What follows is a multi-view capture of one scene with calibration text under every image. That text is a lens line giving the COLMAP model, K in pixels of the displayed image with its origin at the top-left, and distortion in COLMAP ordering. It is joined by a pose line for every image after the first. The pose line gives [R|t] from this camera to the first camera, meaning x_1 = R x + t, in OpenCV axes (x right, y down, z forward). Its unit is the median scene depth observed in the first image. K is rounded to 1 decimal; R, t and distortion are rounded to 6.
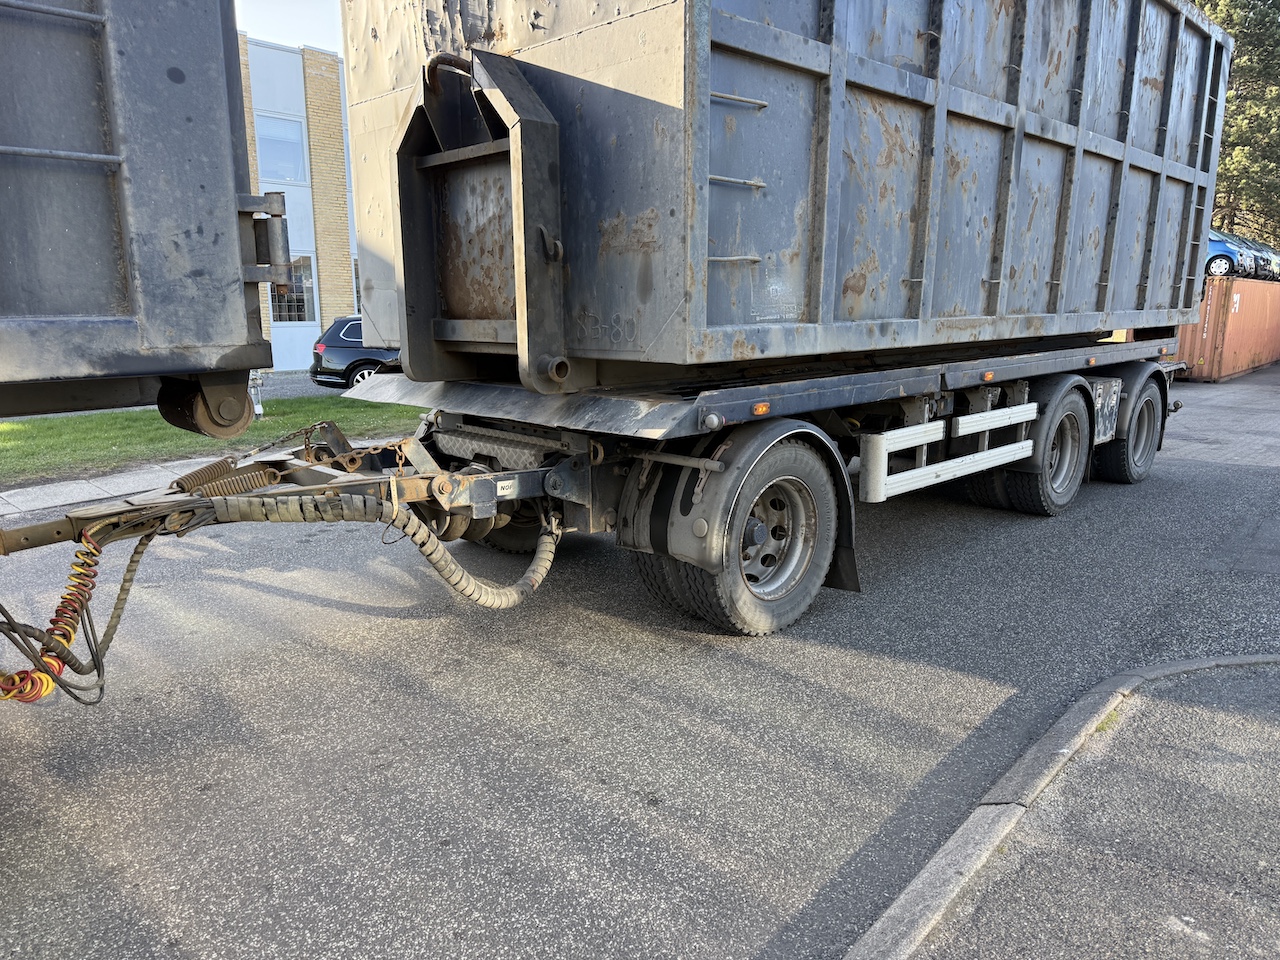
lens RADIAL K [[888.9, 0, 639.9], [0, 888.9, 503.2], [0, 0, 1]] dist [0.054490, -0.033704]
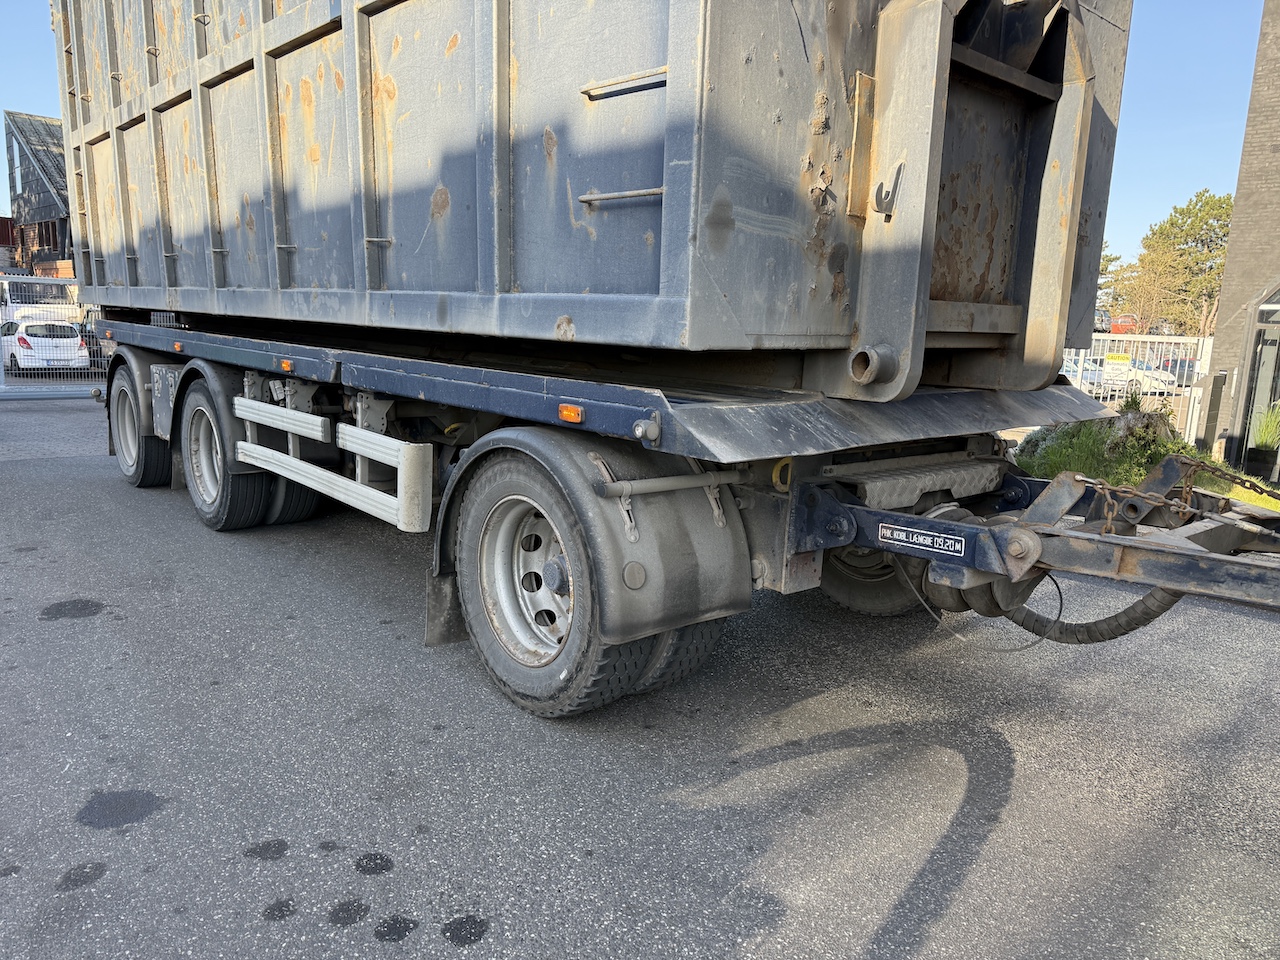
lens RADIAL K [[919.4, 0, 640.0], [0, 919.4, 480.0], [0, 0, 1]] dist [0.055806, -0.041099]
pose [[0.067229, -0.175056, 0.982260, -0.763892], [0.179206, 0.970596, 0.160712, -0.186982], [-0.981512, 0.165223, 0.096623, 0.969870]]
